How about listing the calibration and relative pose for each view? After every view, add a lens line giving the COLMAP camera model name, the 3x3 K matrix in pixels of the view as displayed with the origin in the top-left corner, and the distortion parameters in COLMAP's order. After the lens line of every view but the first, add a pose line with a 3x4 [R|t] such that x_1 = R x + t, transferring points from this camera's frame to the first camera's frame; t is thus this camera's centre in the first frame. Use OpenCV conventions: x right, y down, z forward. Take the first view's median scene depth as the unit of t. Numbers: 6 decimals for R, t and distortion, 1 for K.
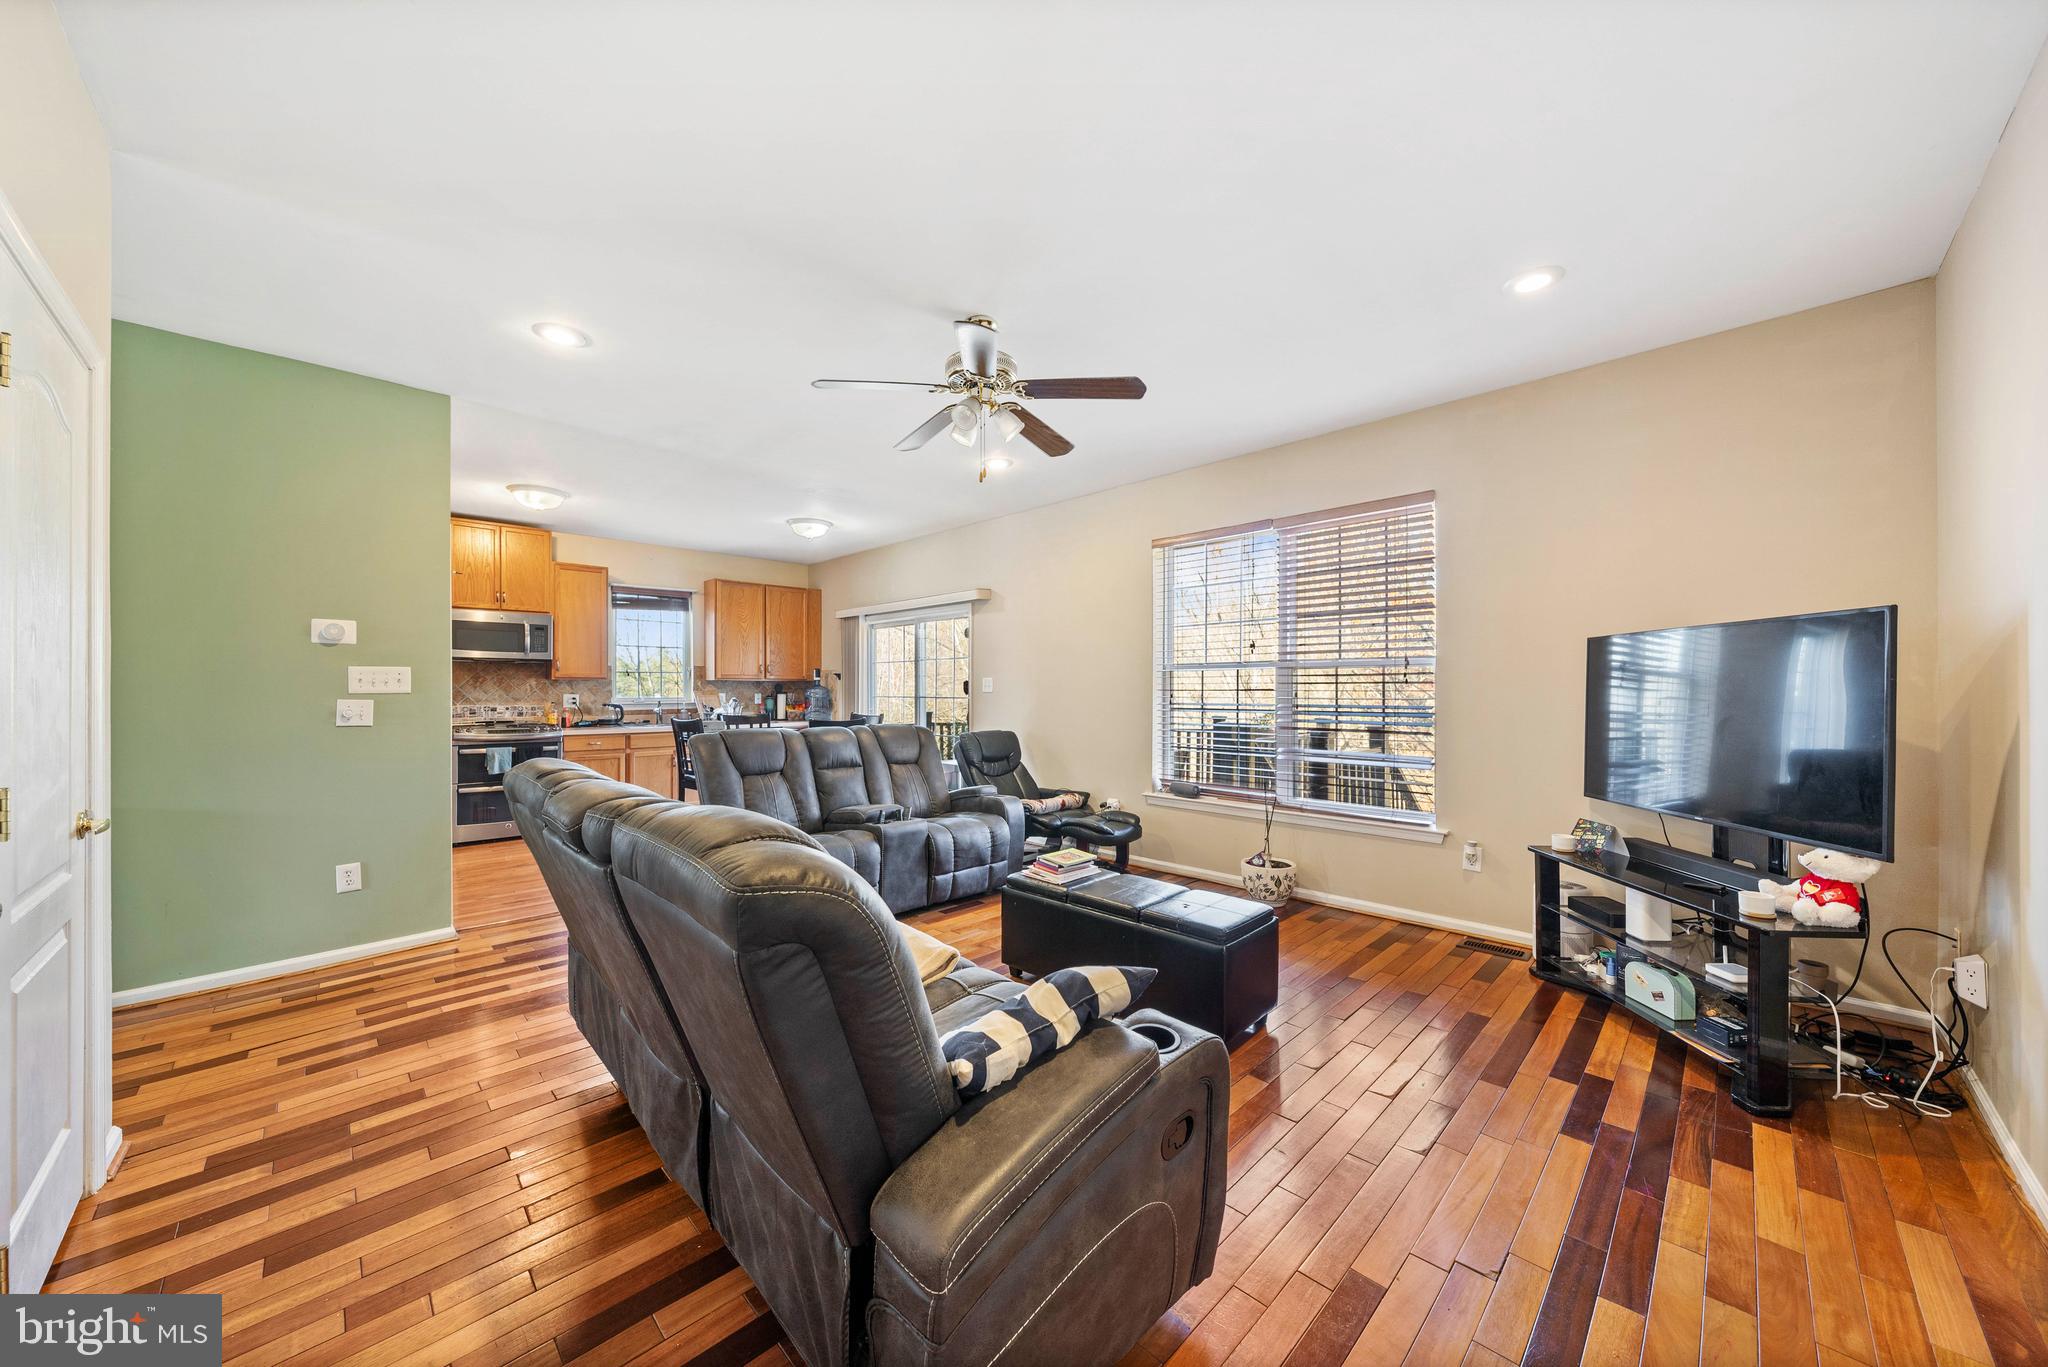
lens RADIAL K [[725.4, 0, 1010.0], [0, 725.4, 670.7], [0, 0, 1]] dist [-0.001813, -0.000027]
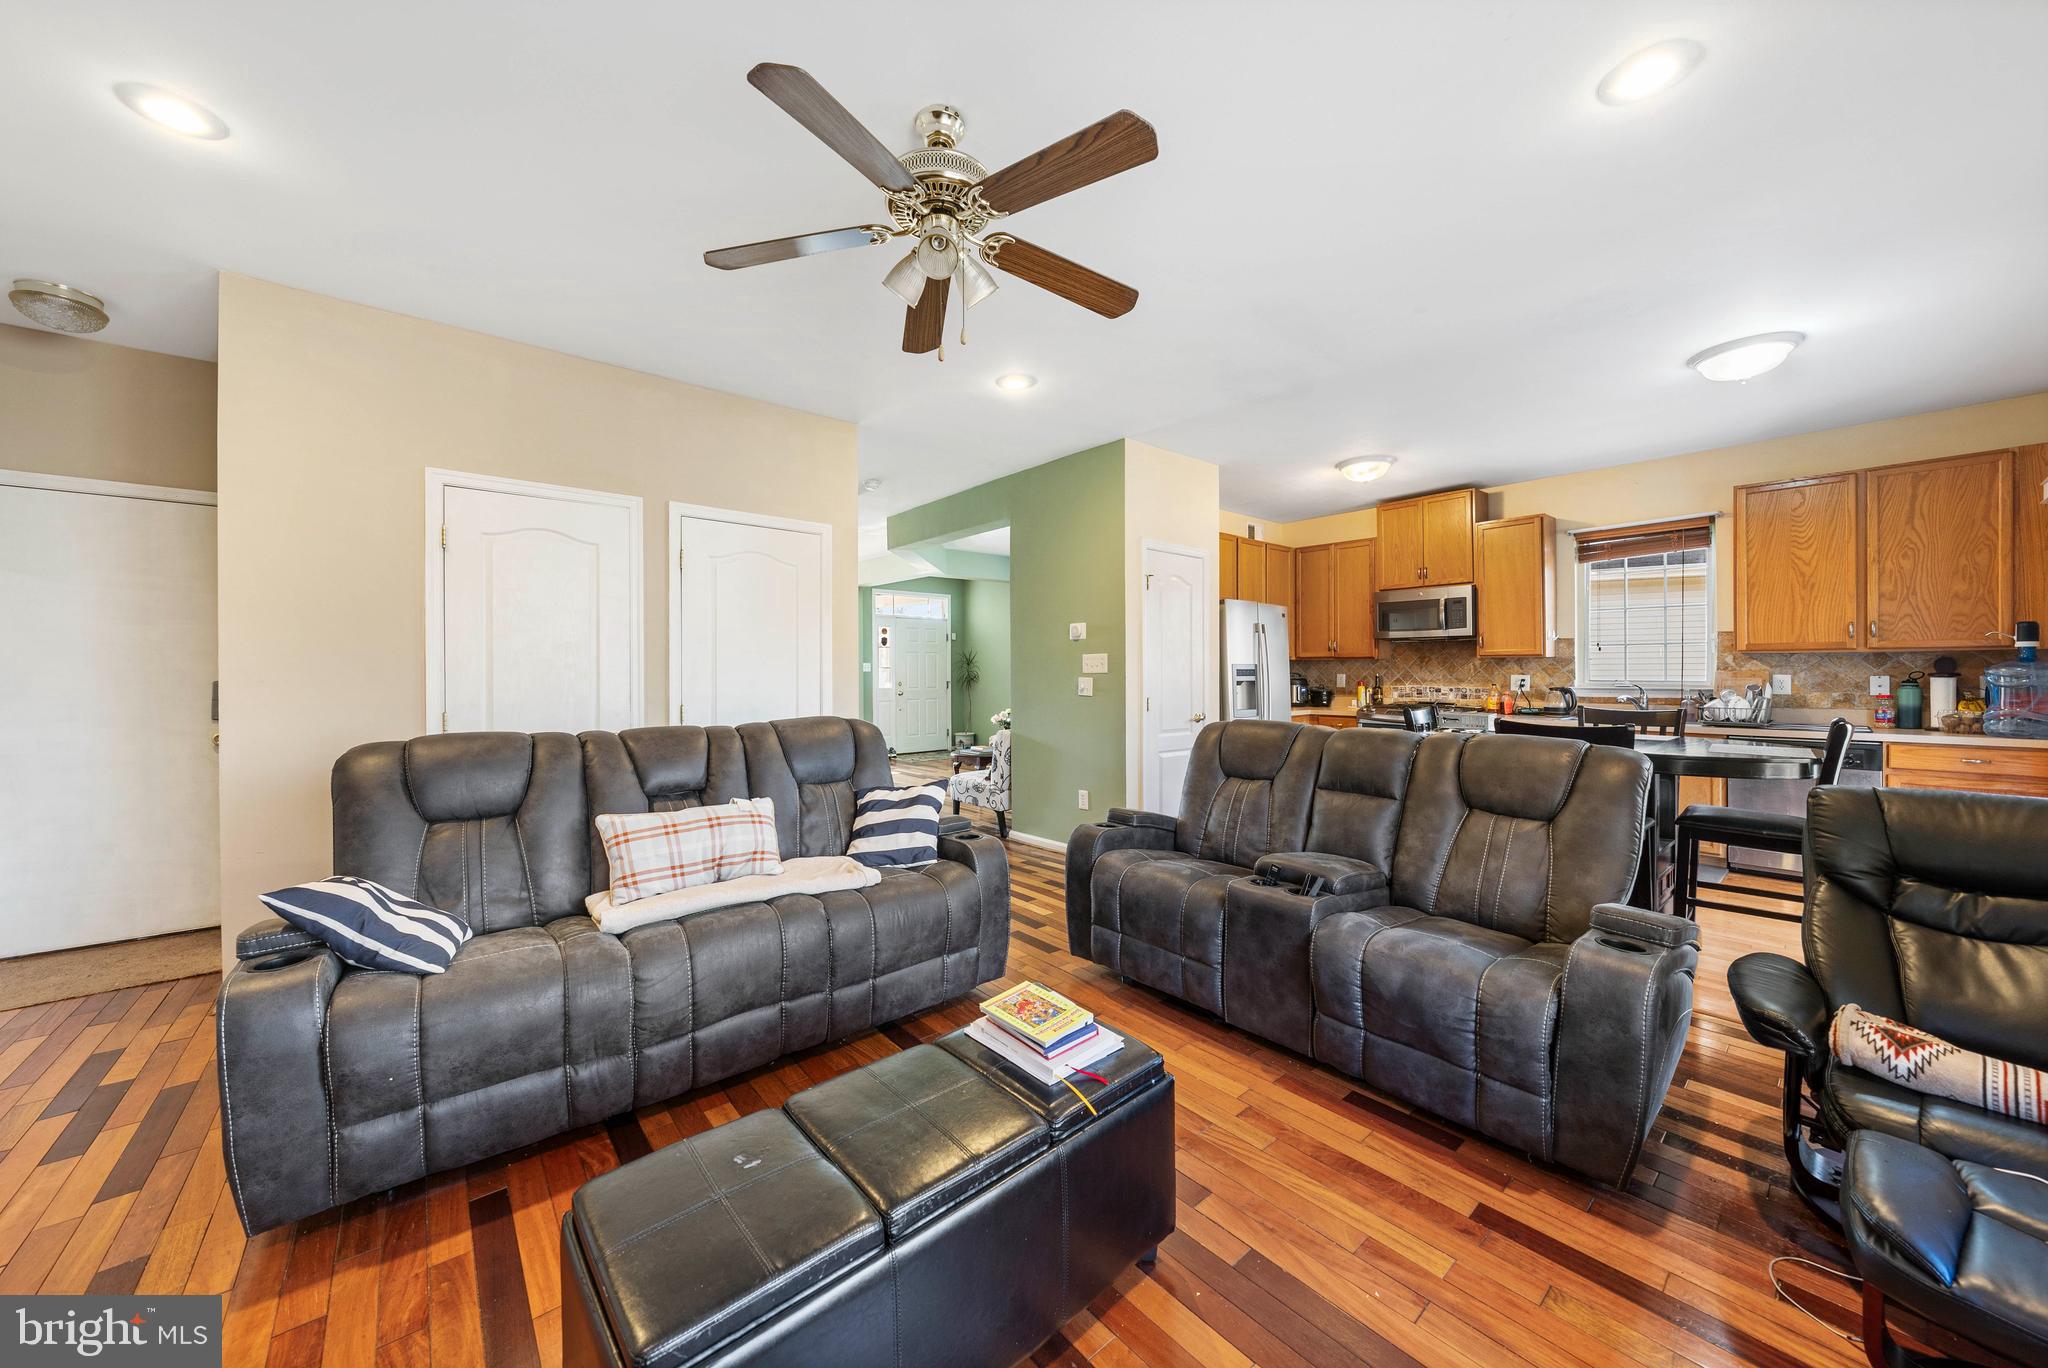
lens RADIAL K [[720.2, 0, 1022.0], [0, 720.2, 676.3], [0, 0, 1]] dist [0.000634, 0.000204]
pose [[-0.070939, 0.007479, -0.997453, 0.272145], [0.028769, 0.999571, 0.005449, 0.013372], [0.997066, -0.028309, -0.071124, 0.501847]]
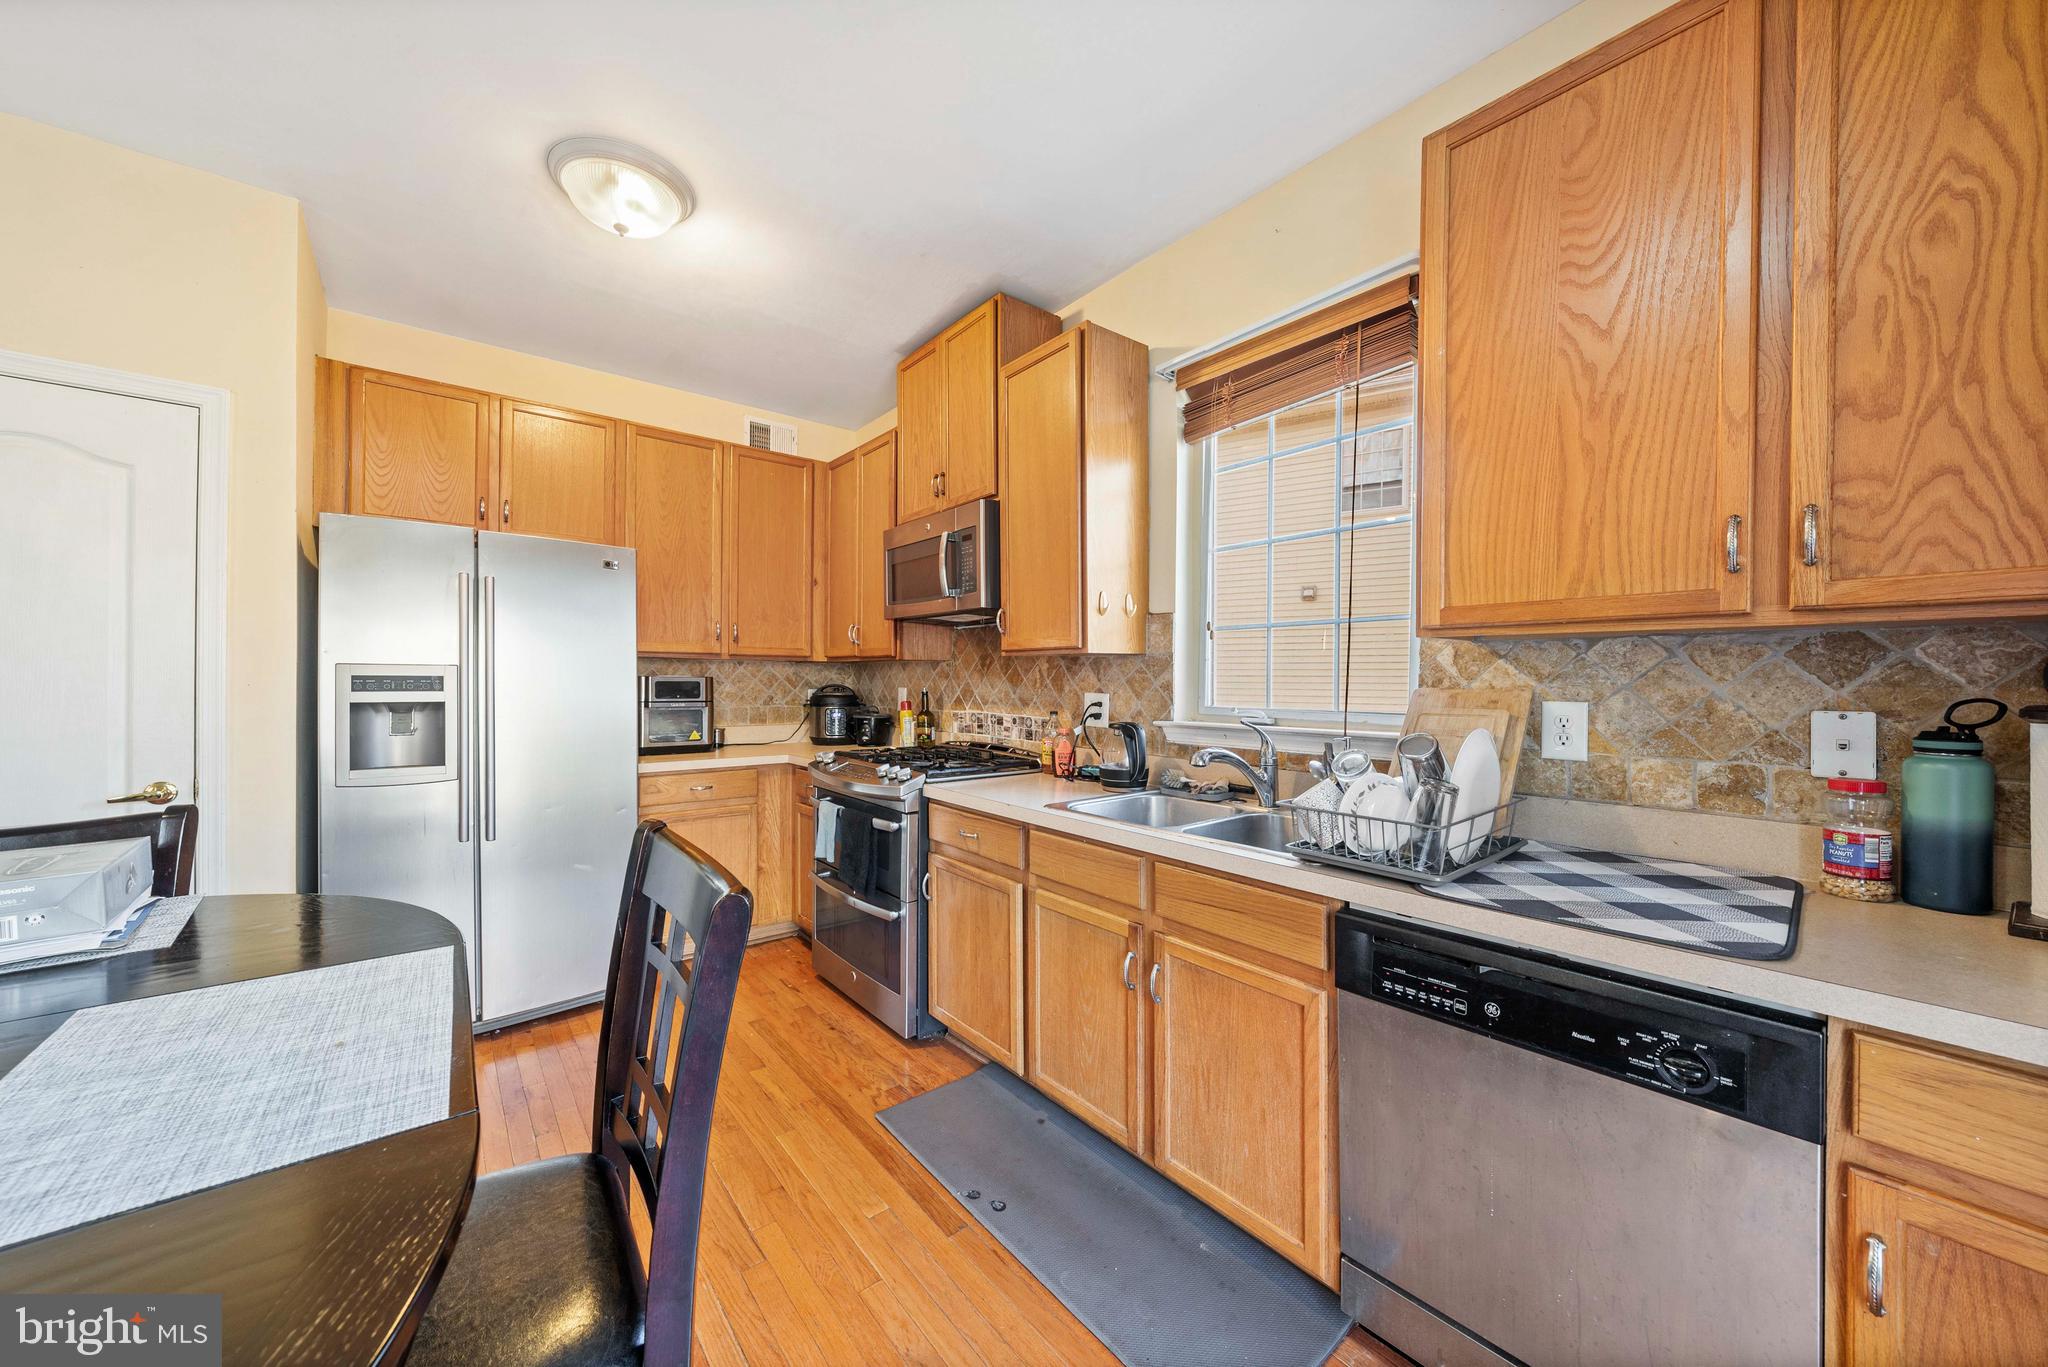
lens RADIAL K [[727.0, 0, 1010.6], [0, 727.0, 688.7], [0, 0, 1]] dist [-0.001572, 0.000043]
pose [[-0.089473, 0.011012, -0.995928, -0.215908], [0.020969, 0.999738, 0.009170, 0.026203], [0.995769, -0.020064, -0.089680, 1.019646]]
